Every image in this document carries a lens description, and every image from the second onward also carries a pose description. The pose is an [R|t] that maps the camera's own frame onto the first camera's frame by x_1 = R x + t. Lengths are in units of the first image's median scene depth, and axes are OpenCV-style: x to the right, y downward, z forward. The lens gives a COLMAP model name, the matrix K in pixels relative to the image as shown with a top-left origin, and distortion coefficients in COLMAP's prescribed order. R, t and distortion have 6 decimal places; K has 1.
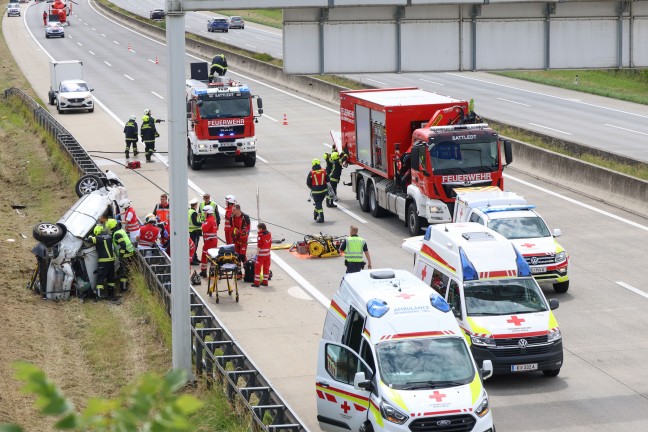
lens RADIAL K [[1876.5, 0, 324.0], [0, 1876.5, 216.0], [0, 0, 1]] dist [-0.060366, -1.755233]
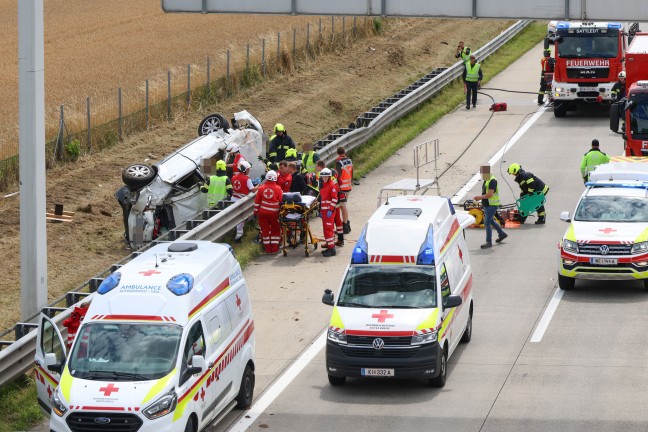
lens RADIAL K [[2181.3, 0, 324.0], [0, 2181.3, 216.0], [0, 0, 1]] dist [-0.087546, -1.476017]
pose [[0.924126, 0.076530, -0.374344, 0.330651], [-0.066359, 0.996994, 0.040005, -0.019511], [0.376281, -0.012129, 0.926426, 0.065915]]
